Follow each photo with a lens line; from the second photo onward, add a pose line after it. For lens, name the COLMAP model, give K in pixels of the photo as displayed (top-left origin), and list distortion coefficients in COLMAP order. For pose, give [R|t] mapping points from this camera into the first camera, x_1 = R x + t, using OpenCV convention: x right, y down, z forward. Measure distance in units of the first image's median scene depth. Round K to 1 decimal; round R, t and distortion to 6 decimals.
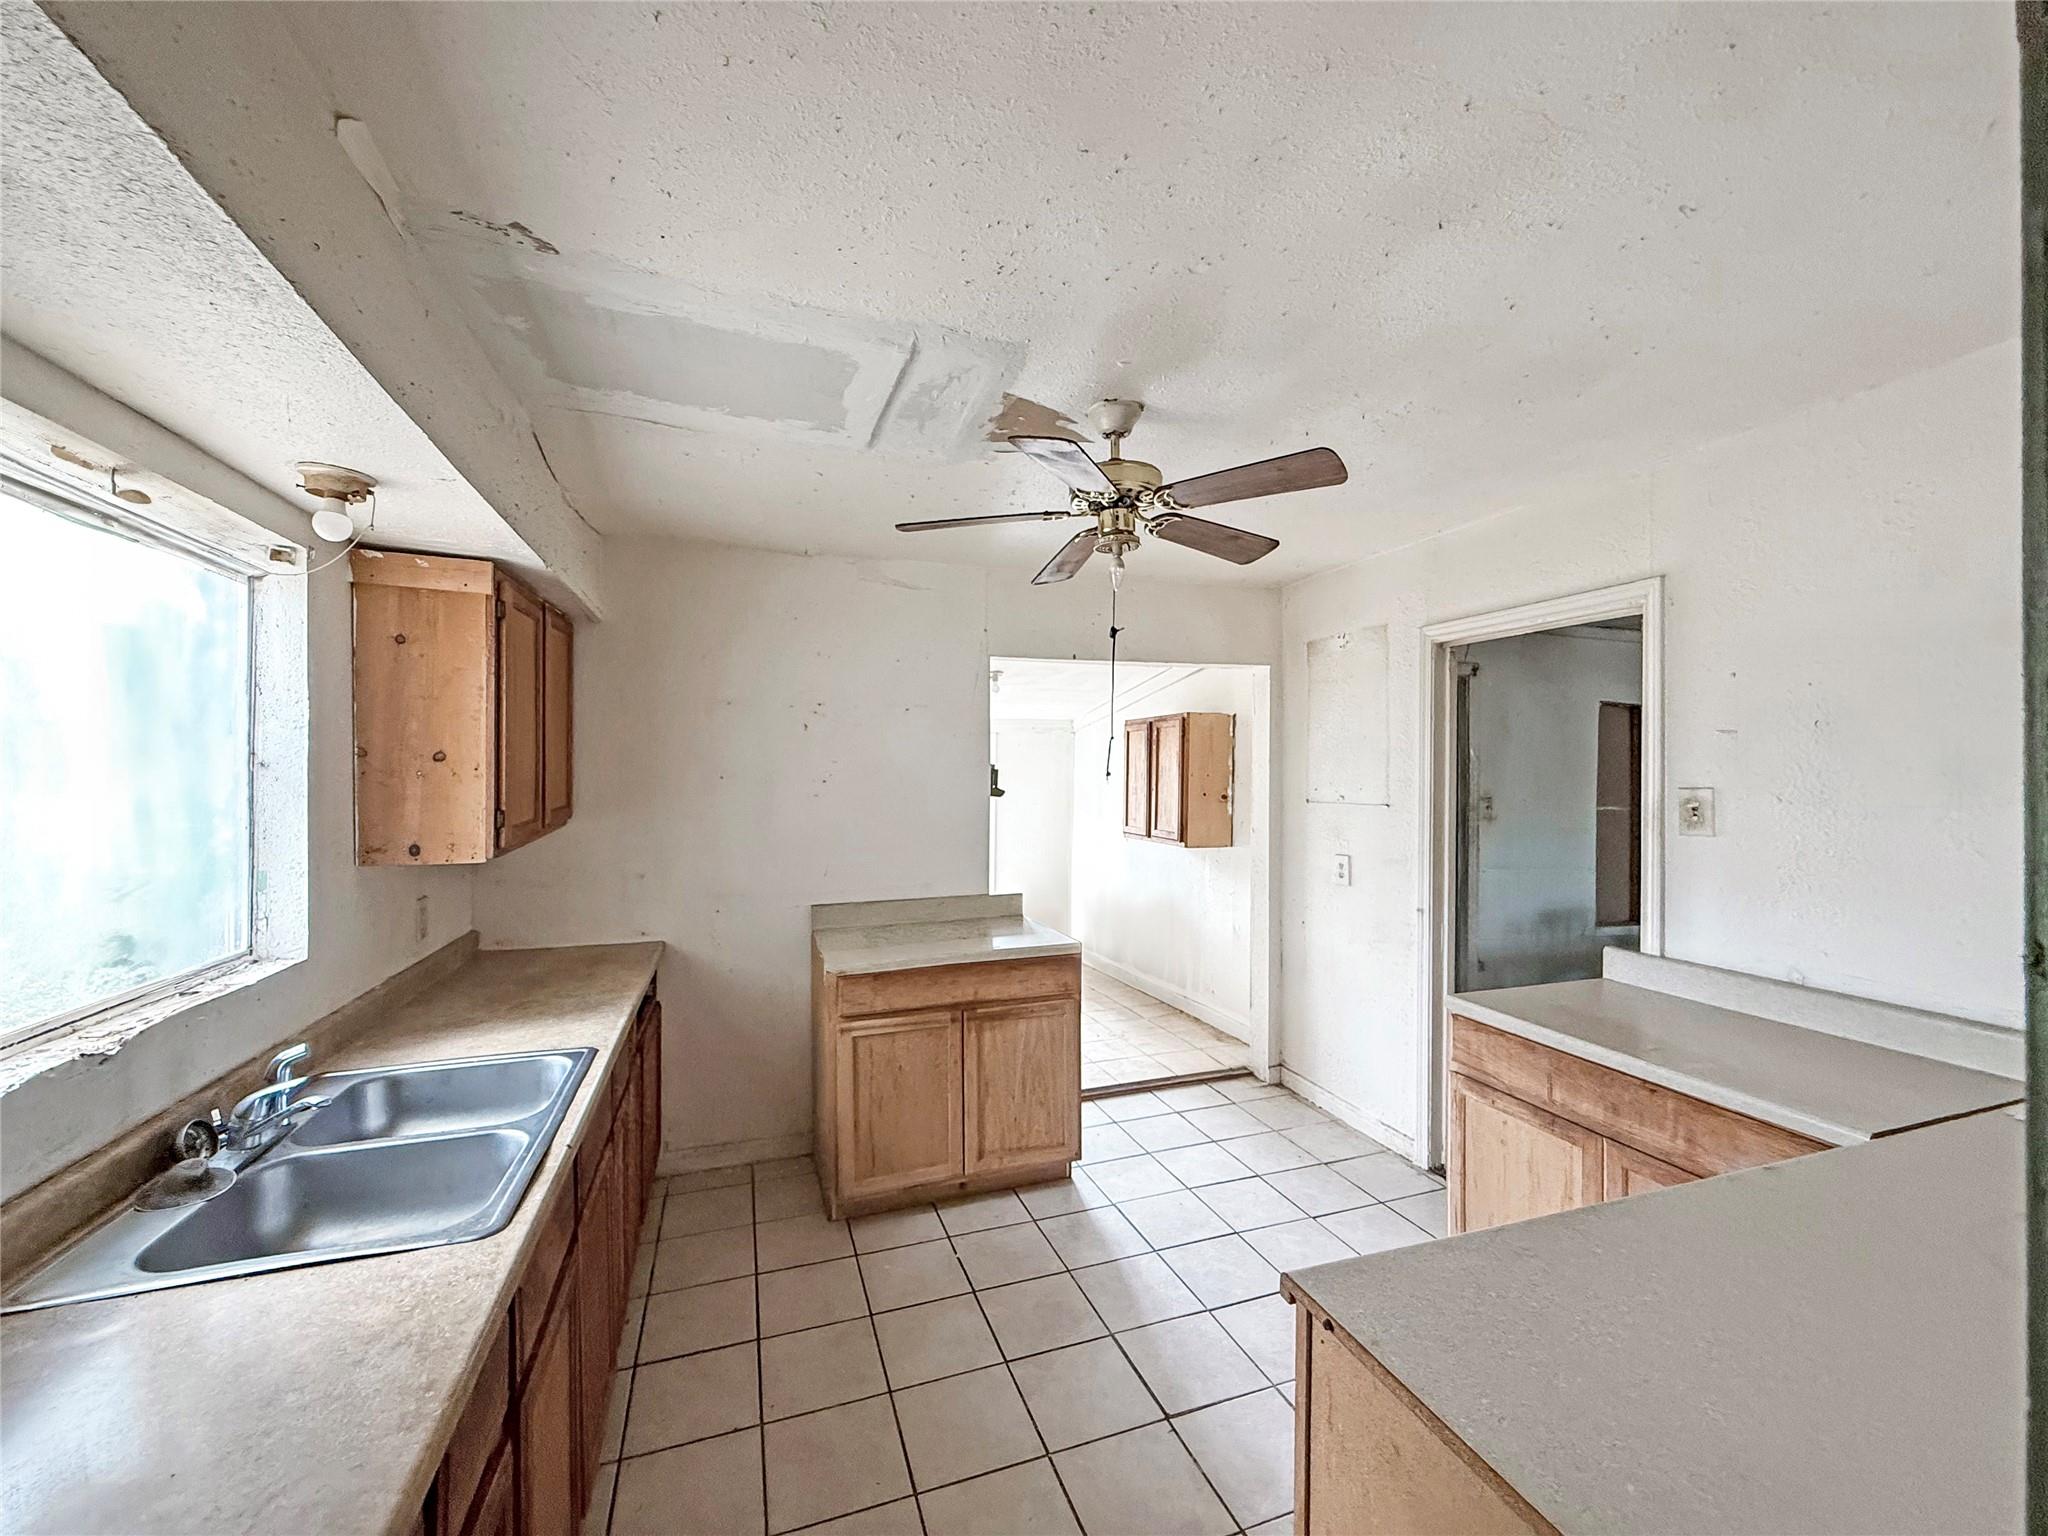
lens RADIAL K [[818.2, 0, 1026.8], [0, 818.2, 772.1], [0, 0, 1]] dist [-0.000373, -0.000186]
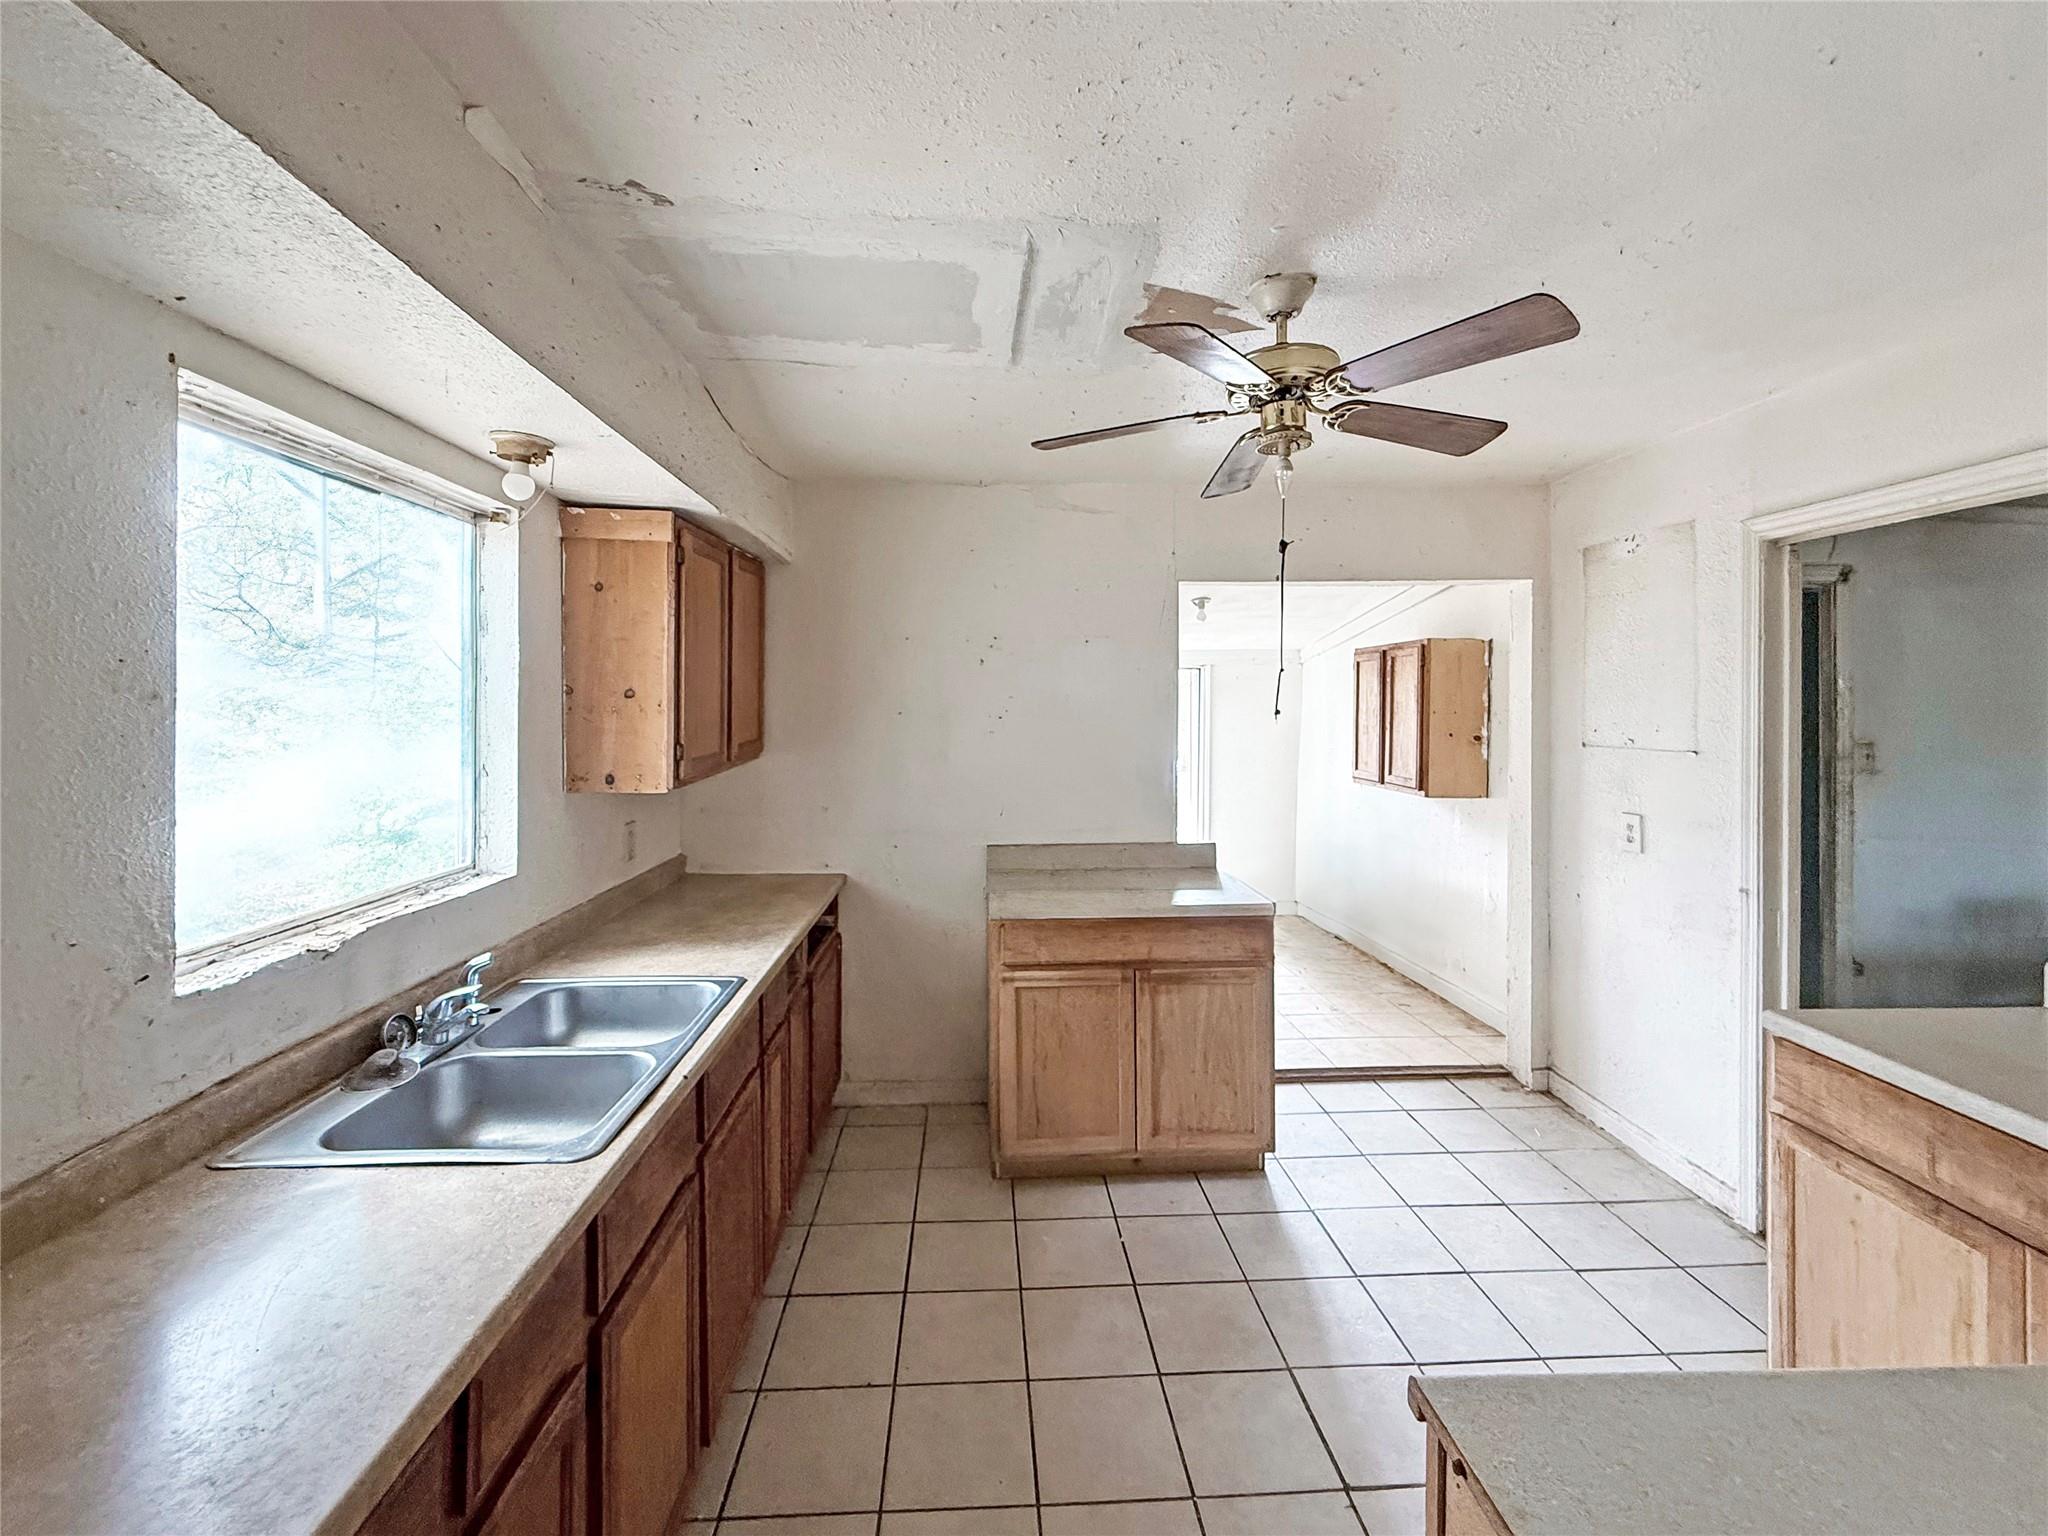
lens RADIAL K [[850.1, 0, 1017.3], [0, 850.1, 700.1], [0, 0, 1]] dist [-0.000357, -0.000112]
pose [[0.957695, -0.000440, -0.287783, 0.090270], [-0.001812, 0.999970, -0.007557, -0.002795], [0.287778, 0.007759, 0.957666, 0.065447]]
